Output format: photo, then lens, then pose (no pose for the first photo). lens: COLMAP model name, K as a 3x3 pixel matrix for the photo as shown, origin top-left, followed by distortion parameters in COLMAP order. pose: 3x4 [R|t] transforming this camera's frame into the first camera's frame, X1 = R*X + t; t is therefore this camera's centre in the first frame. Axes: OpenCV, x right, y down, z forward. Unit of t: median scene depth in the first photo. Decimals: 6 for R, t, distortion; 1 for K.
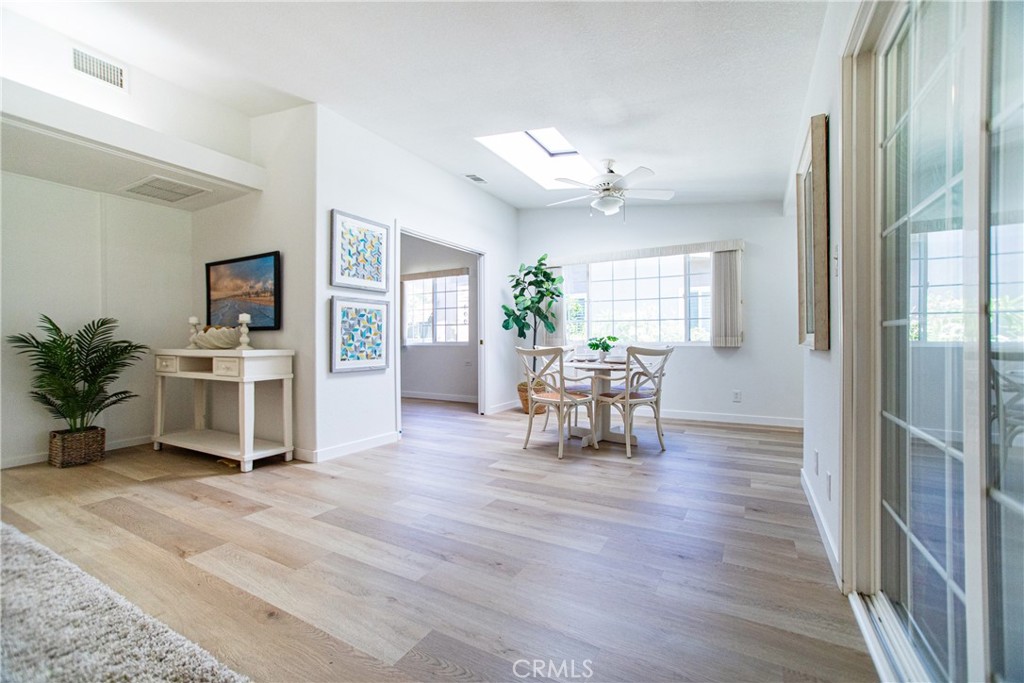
lens RADIAL K [[429.4, 0, 522.4], [0, 429.4, 340.0], [0, 0, 1]] dist [-0.059491, 0.030198]
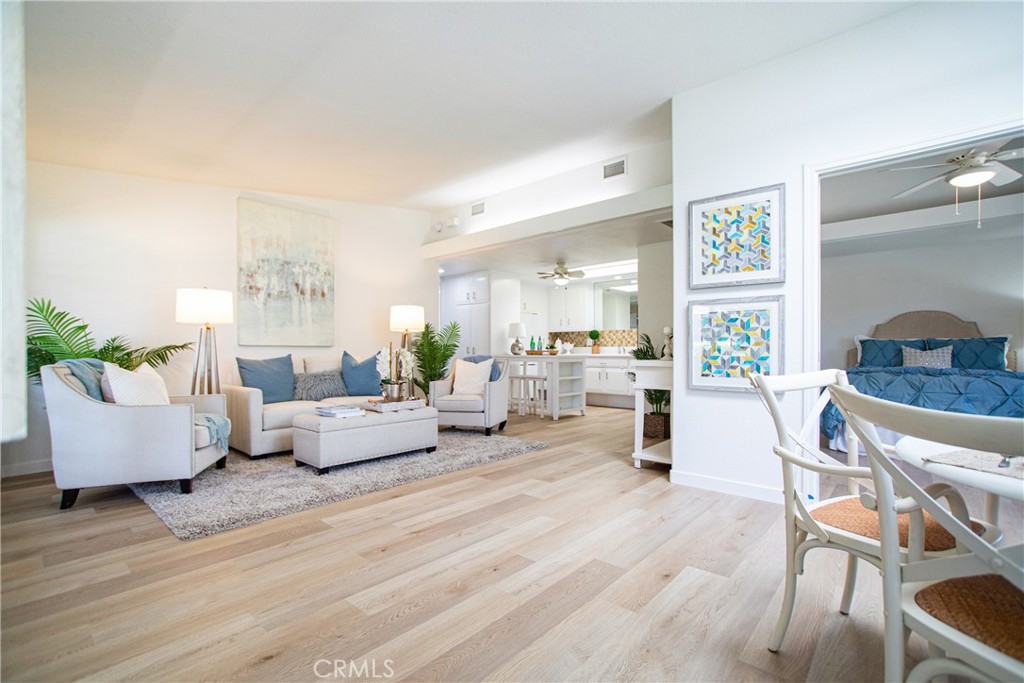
lens RADIAL K [[462.2, 0, 521.1], [0, 462.2, 360.8], [0, 0, 1]] dist [-0.068646, 0.038636]
pose [[-0.228040, 0.025989, -0.973305, 0.550446], [0.000949, 0.999649, 0.026470, -0.006510], [0.973651, 0.005113, -0.227984, 0.867727]]
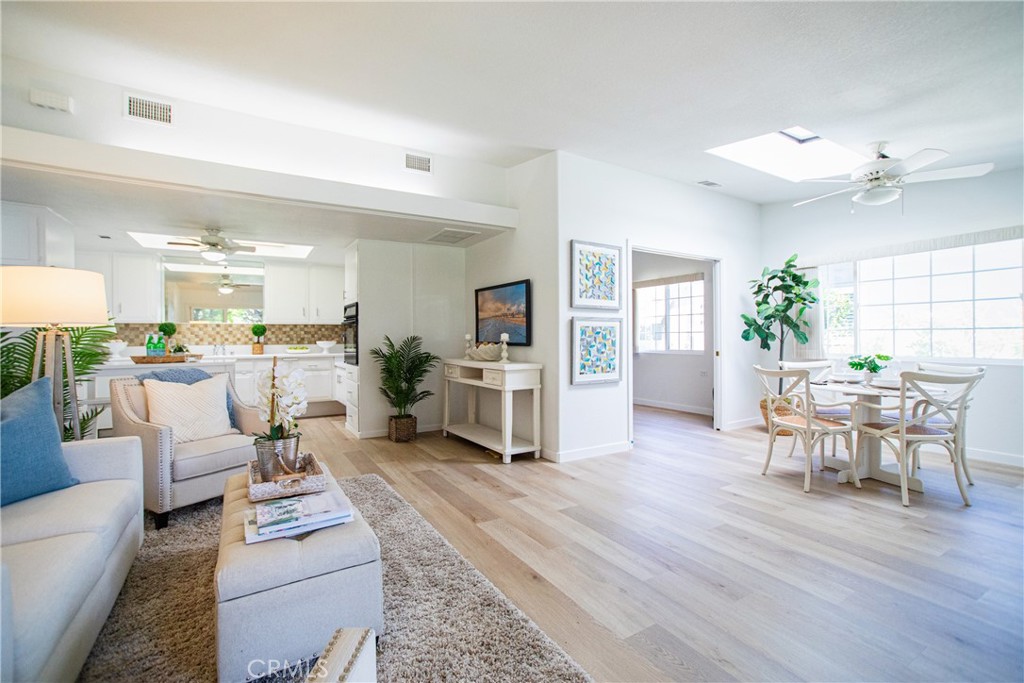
lens RADIAL K [[456.7, 0, 517.2], [0, 456.7, 337.7], [0, 0, 1]] dist [-0.068752, 0.047652]
pose [[0.864706, 0.000707, -0.502277, 0.033635], [0.001353, 0.999992, 0.003737, -0.053037], [0.502276, -0.003911, 0.864698, -0.121013]]
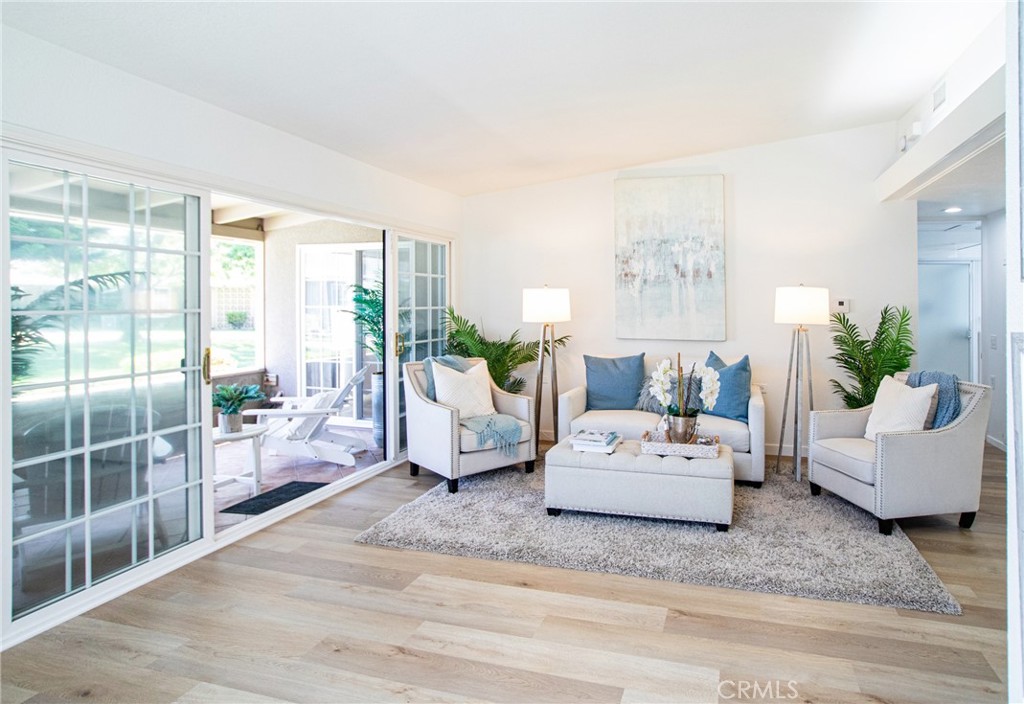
lens RADIAL K [[544.2, 0, 587.8], [0, 544.2, 305.8], [0, 0, 1]] dist [-0.027247, 0.002019]
pose [[-0.972756, 0.003029, -0.231812, -0.168831], [0.001518, 0.999976, 0.006696, -0.120102], [0.231827, 0.006161, -0.972738, 1.195013]]
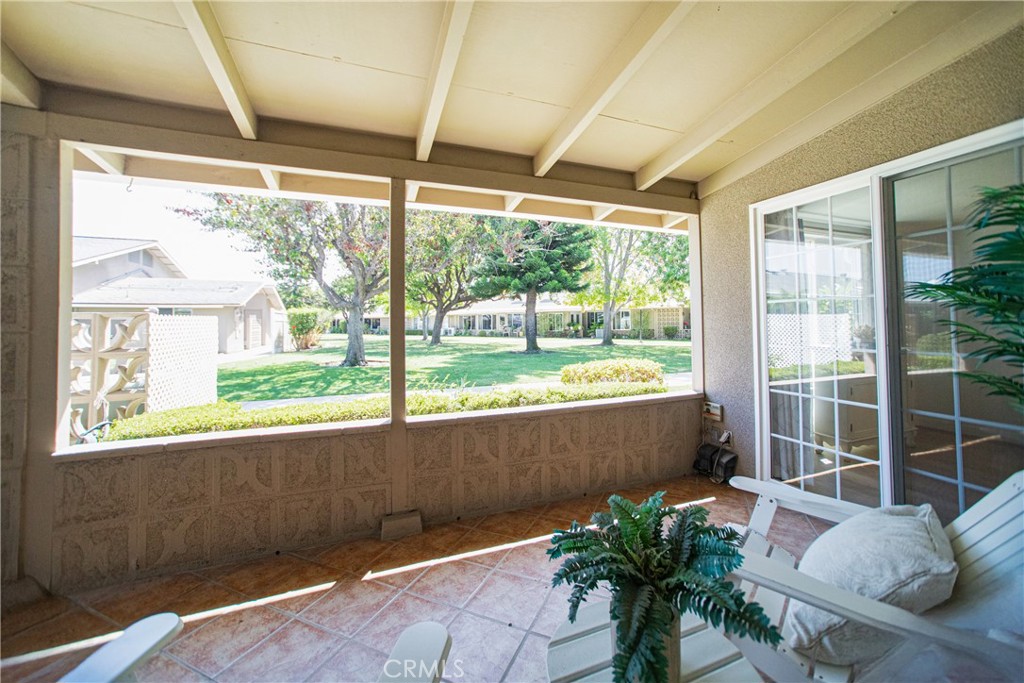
lens RADIAL K [[399.1, 0, 515.9], [0, 399.1, 314.2], [0, 0, 1]] dist [-0.024567, 0.000038]
pose [[-0.753837, 0.031241, 0.656319, 0.198993], [0.016979, 0.999462, -0.028073, -0.065925], [-0.656842, -0.010019, -0.753961, 0.137301]]
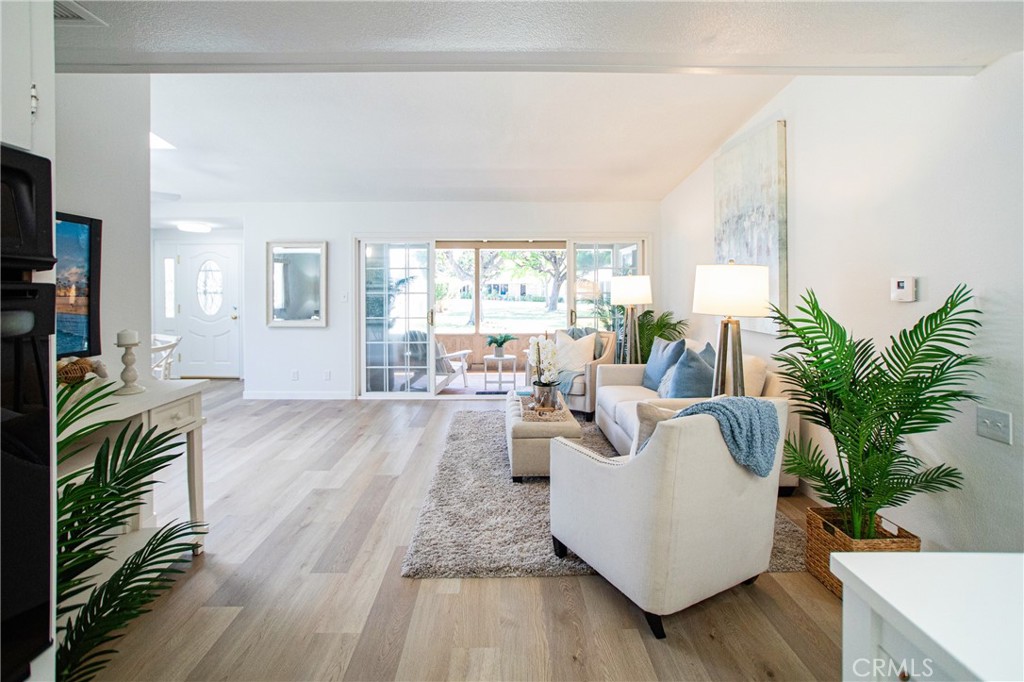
lens RADIAL K [[471.1, 0, 520.6], [0, 471.1, 310.0], [0, 0, 1]] dist [-0.049768, 0.000180]
pose [[-0.516180, -0.029120, 0.855985, -1.411784], [0.004581, 0.999314, 0.036758, -0.107366], [-0.856468, 0.022895, -0.515692, 0.820616]]
